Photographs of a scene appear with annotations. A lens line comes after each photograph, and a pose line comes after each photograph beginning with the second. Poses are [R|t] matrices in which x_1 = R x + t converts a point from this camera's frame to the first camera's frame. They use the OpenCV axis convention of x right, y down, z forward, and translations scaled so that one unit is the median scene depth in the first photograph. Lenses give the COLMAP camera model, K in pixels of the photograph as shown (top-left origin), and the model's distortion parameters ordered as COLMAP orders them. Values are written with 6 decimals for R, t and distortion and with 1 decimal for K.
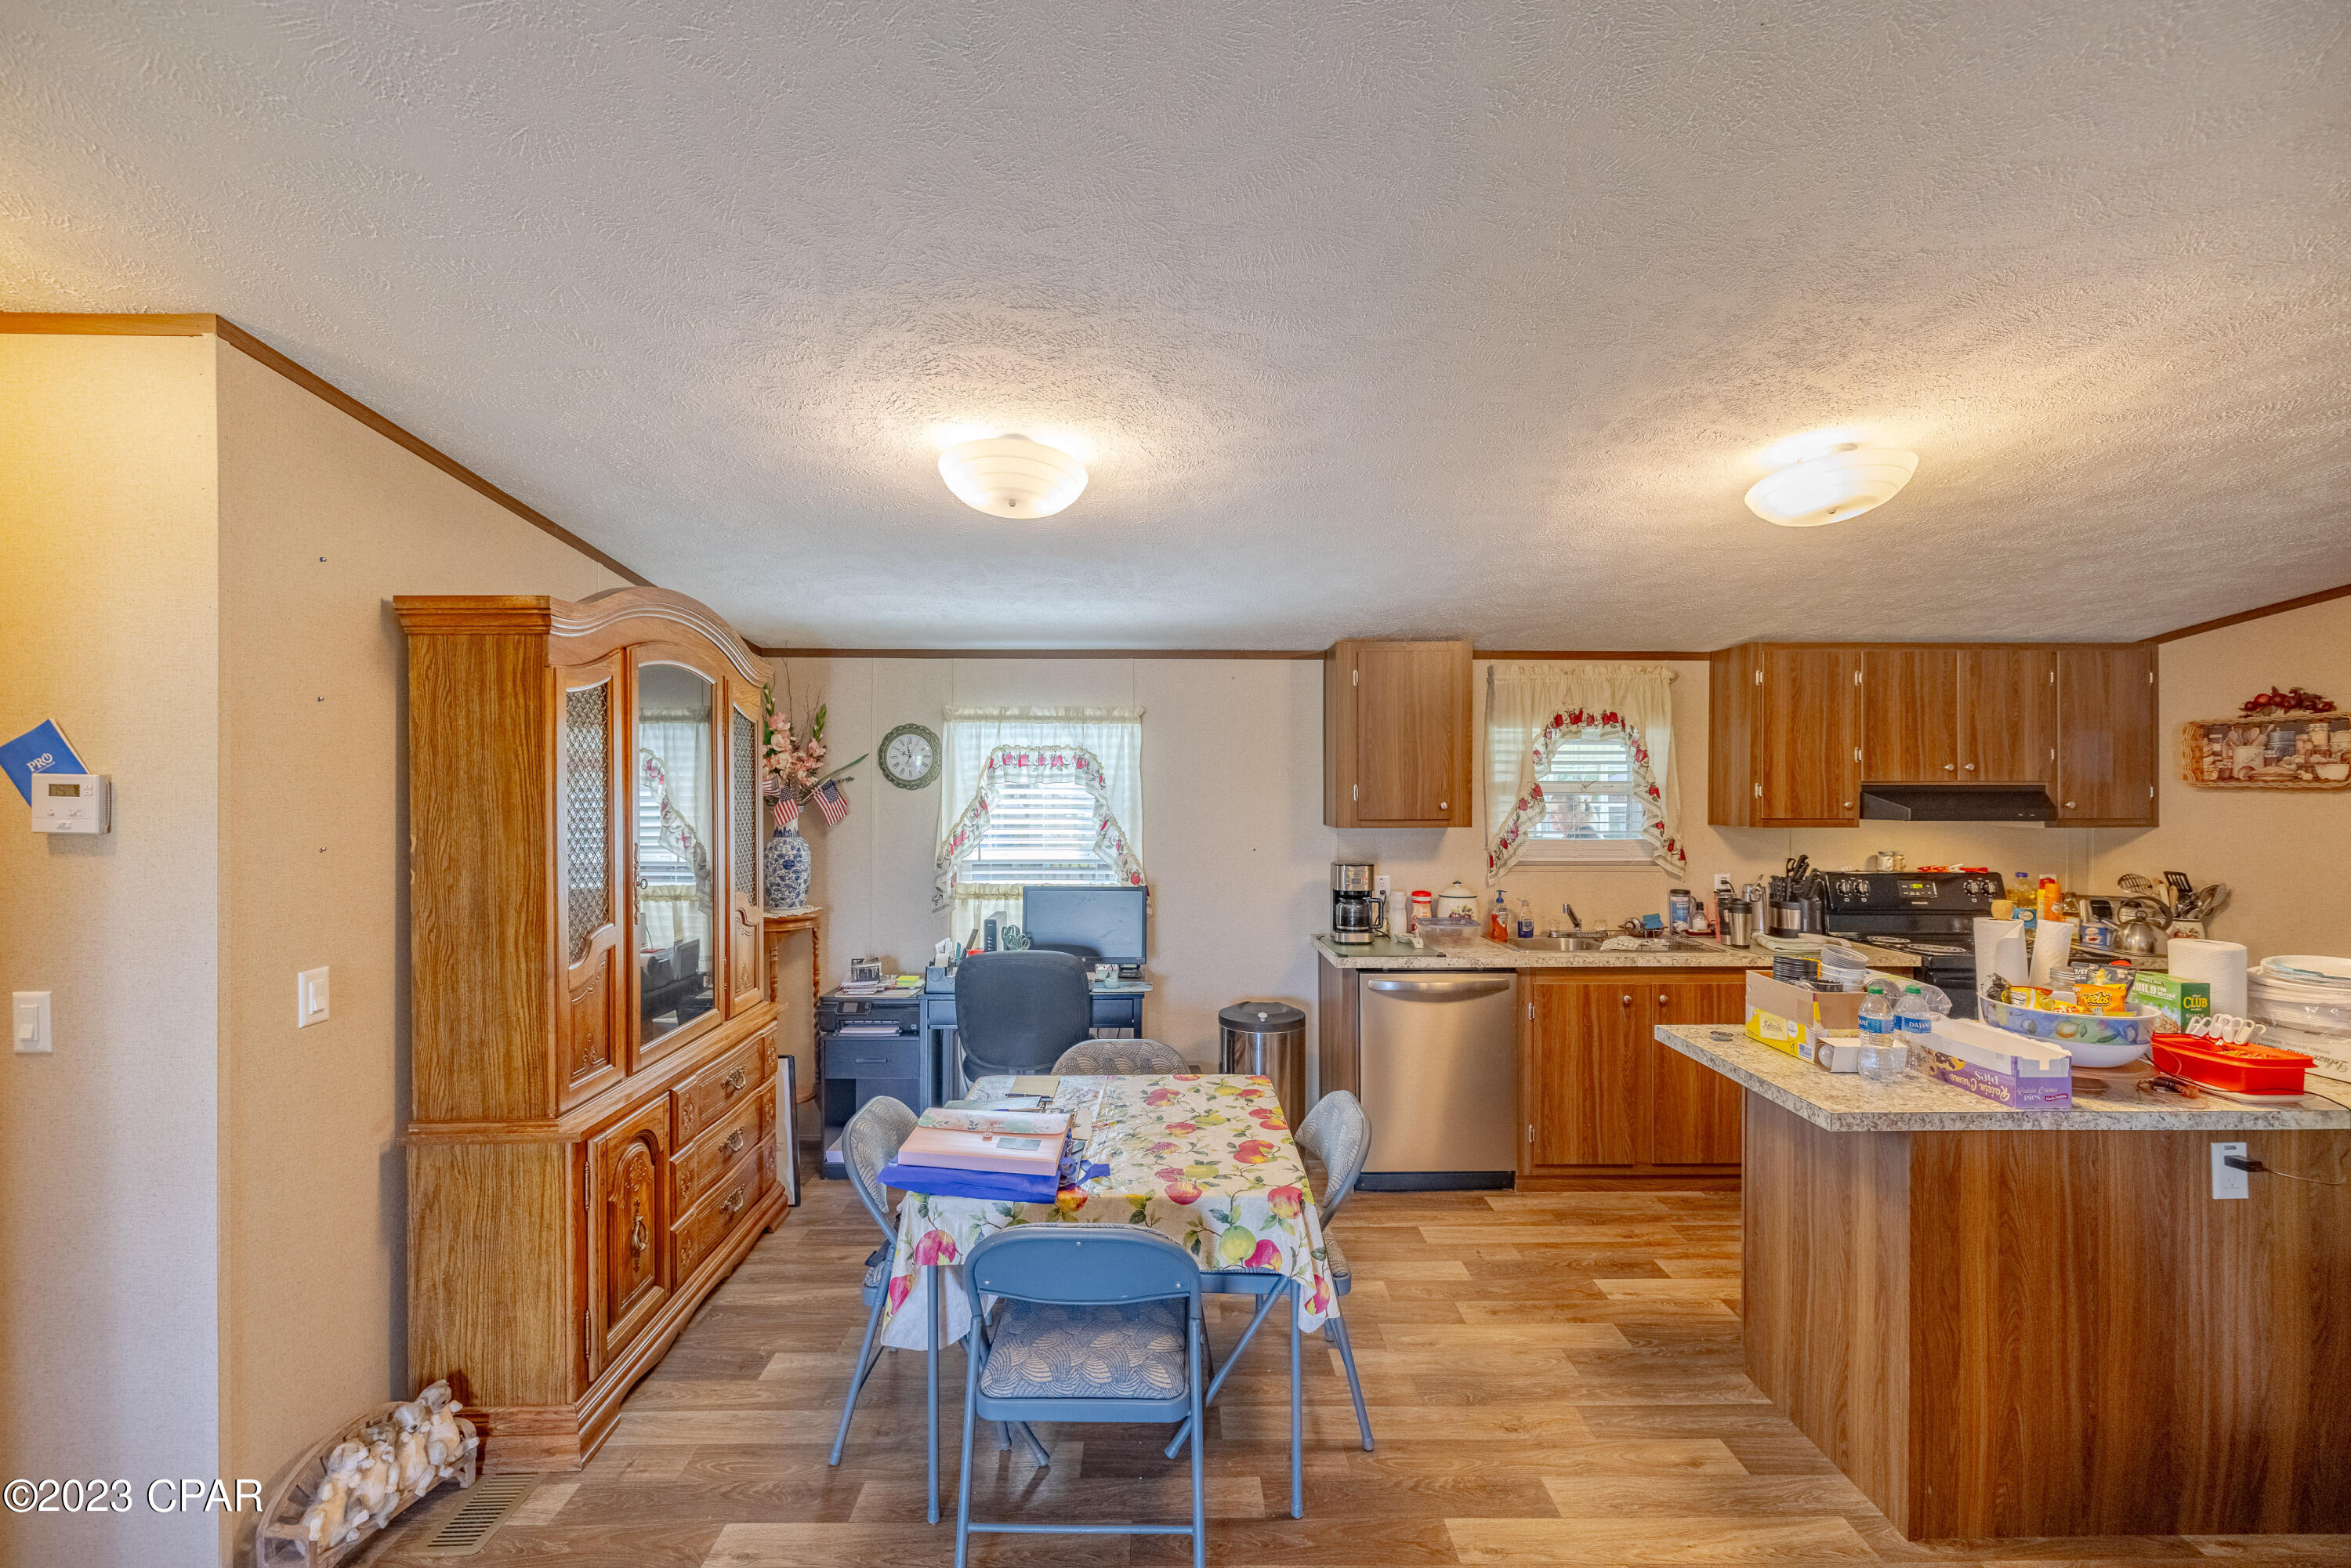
lens RADIAL K [[982.9, 0, 1170.1], [0, 982.9, 784.6], [0, 0, 1]] dist [-0.000216, 0.000211]
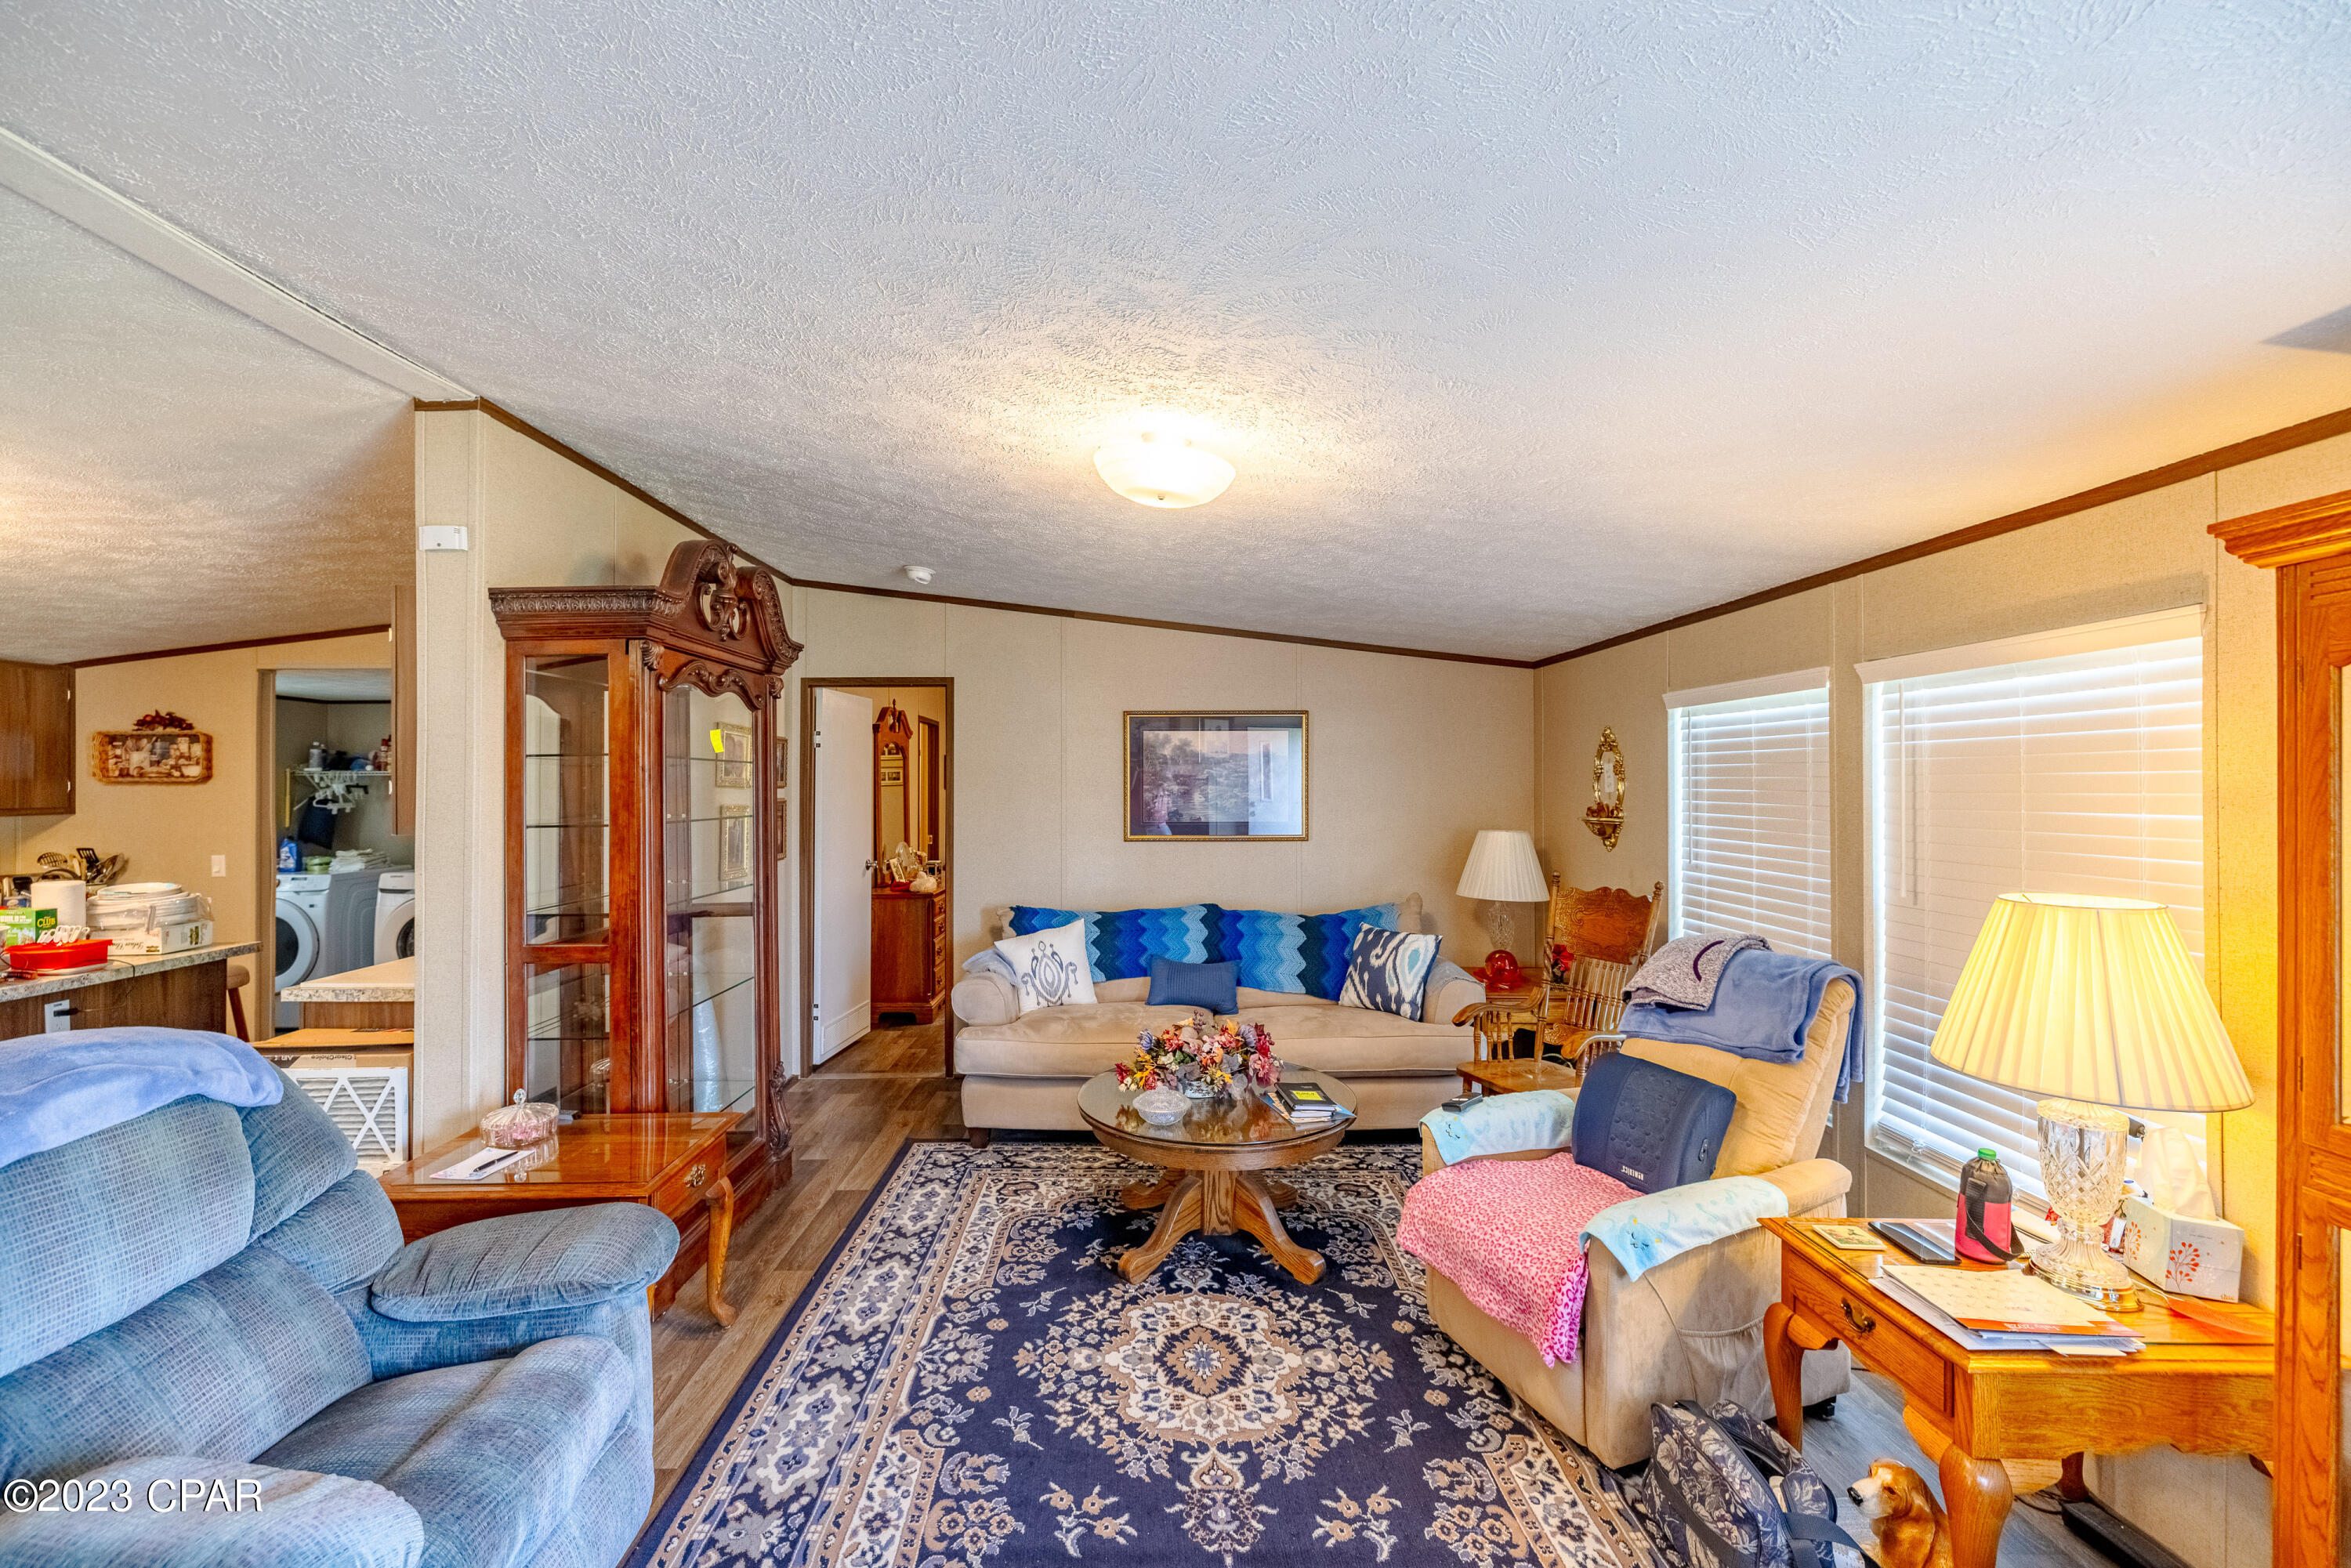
lens RADIAL K [[992.4, 0, 1150.4], [0, 992.4, 771.0], [0, 0, 1]] dist [0.000059, -0.000271]
pose [[0.007577, 0.010806, 0.999913, -0.253539], [0.007093, 0.999916, -0.010859, 0.011793], [-0.999946, 0.007175, 0.007500, -0.385751]]
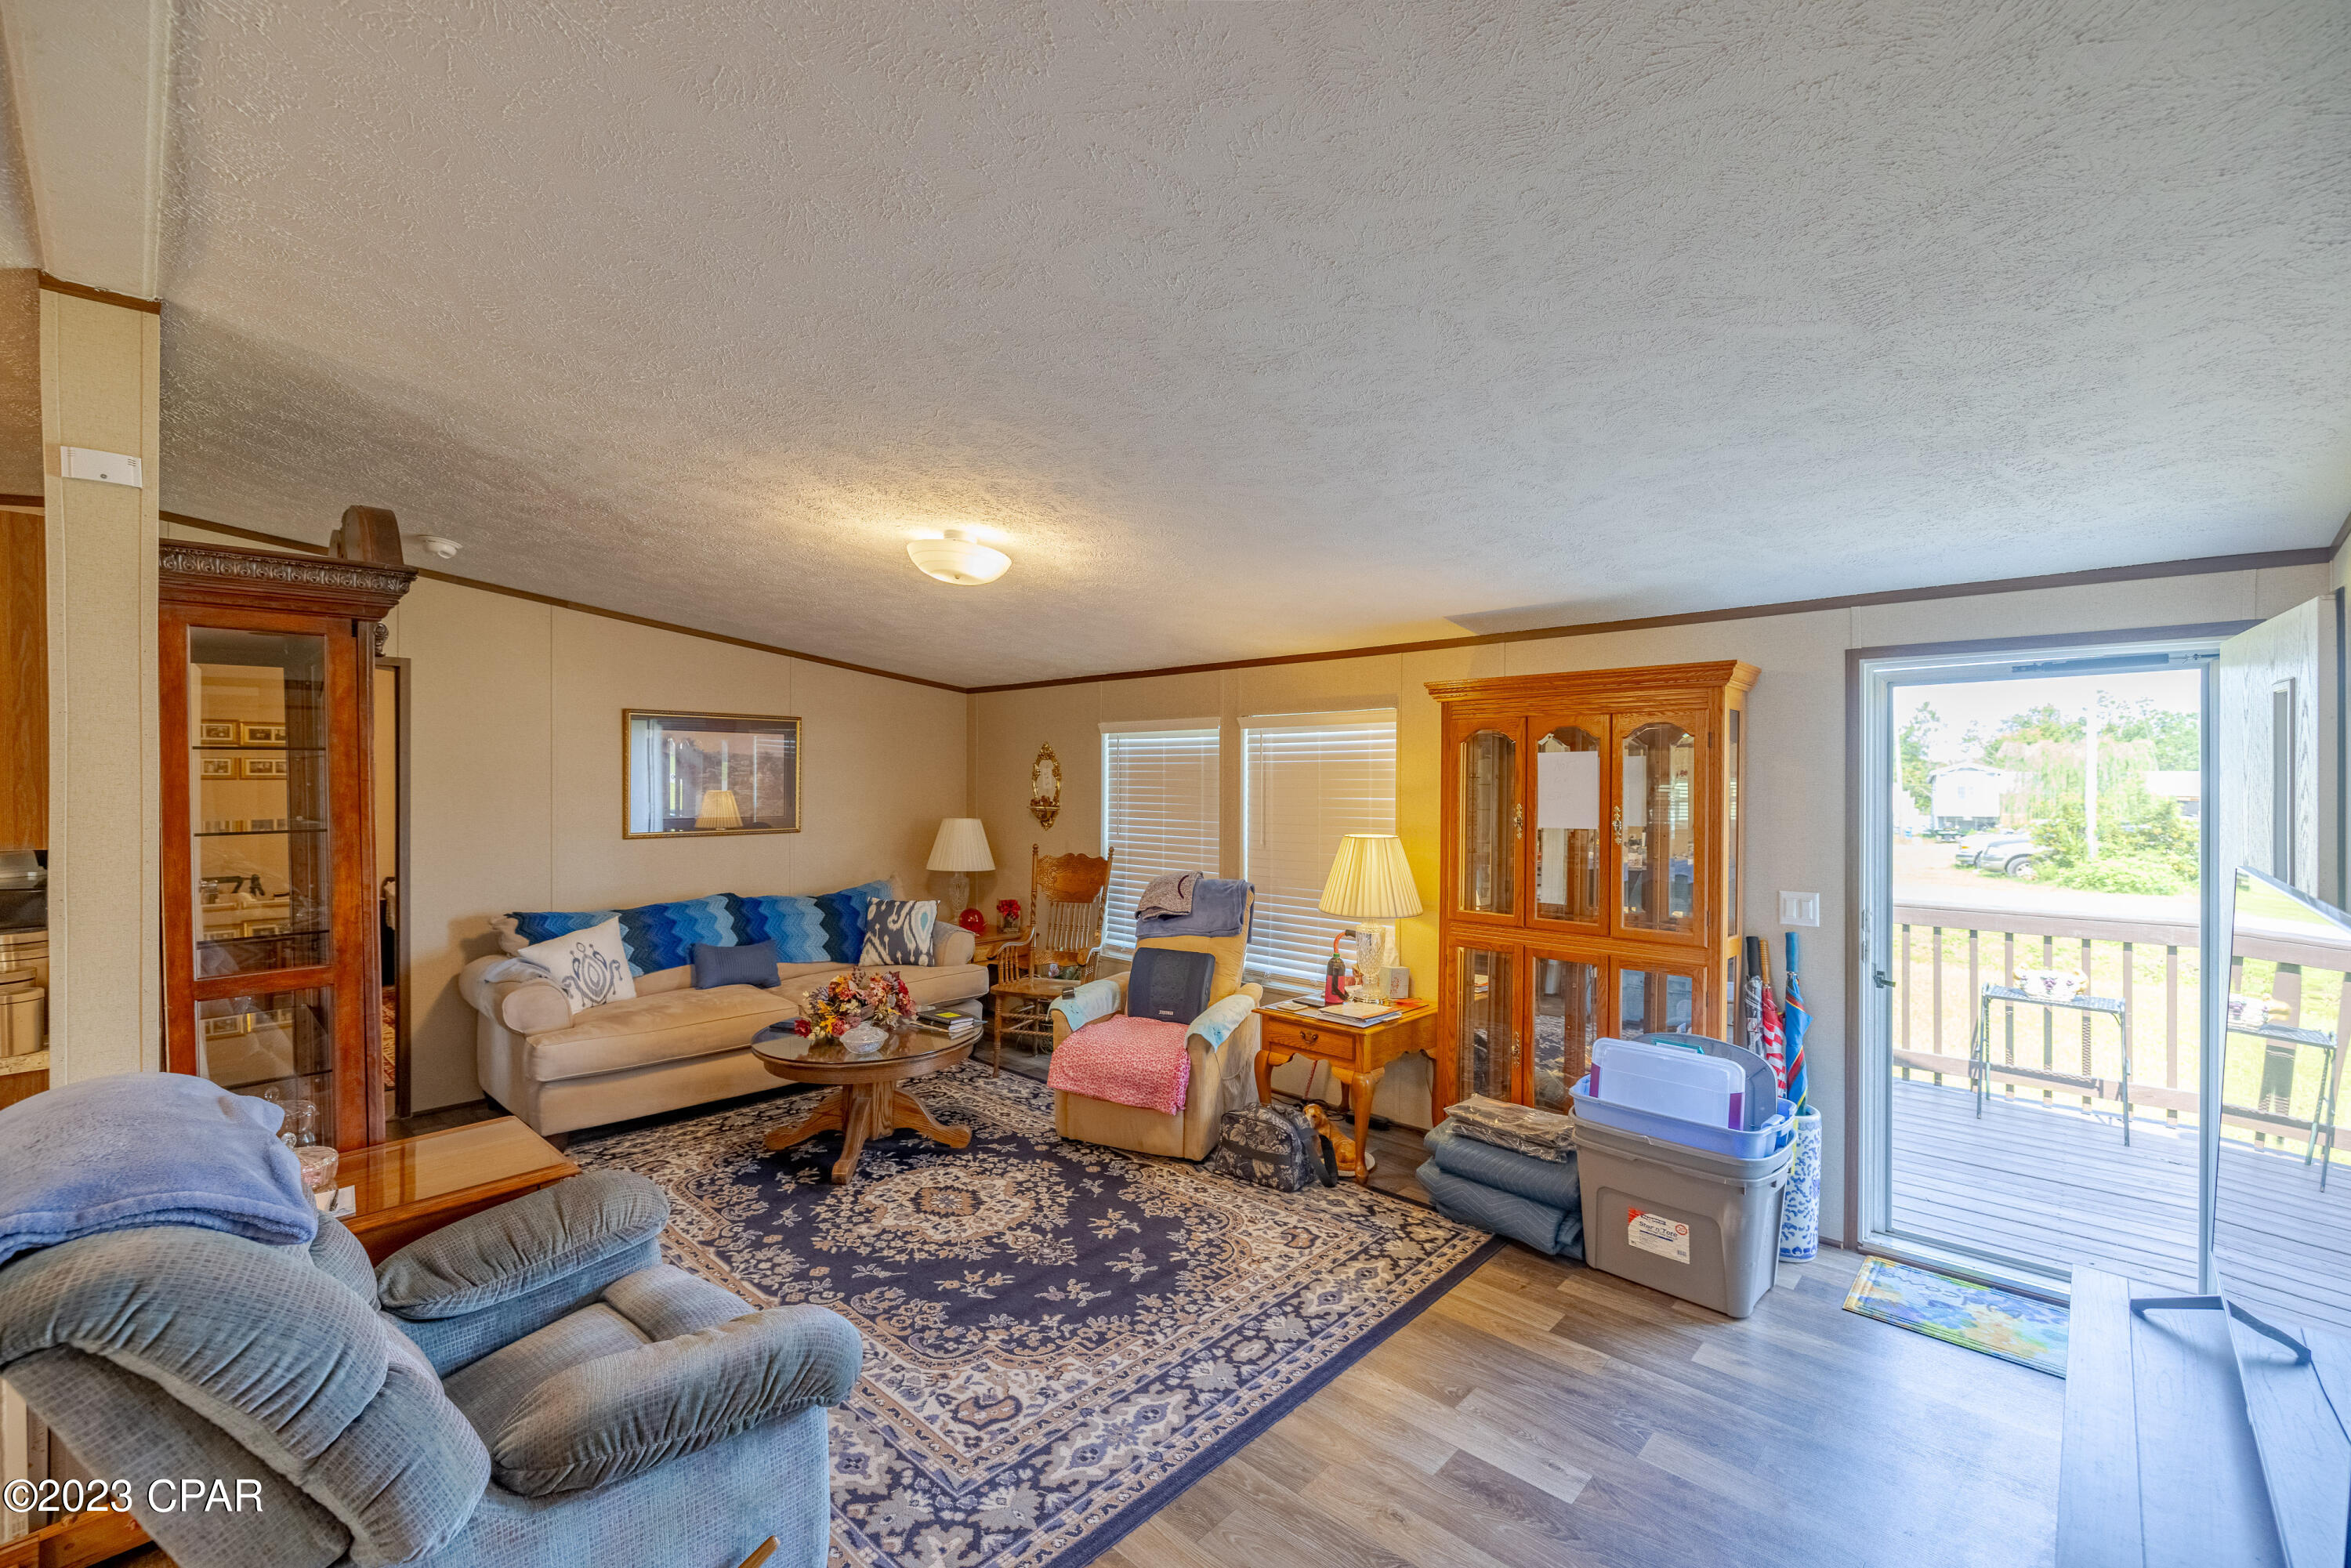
lens RADIAL K [[982.9, 0, 1170.1], [0, 982.9, 784.6], [0, 0, 1]] dist [-0.000216, 0.000211]
pose [[-0.723254, -0.006547, 0.690551, -0.354262], [-0.000048, 0.999956, 0.009430, 0.005985], [-0.690582, 0.006787, -0.723222, 0.083807]]
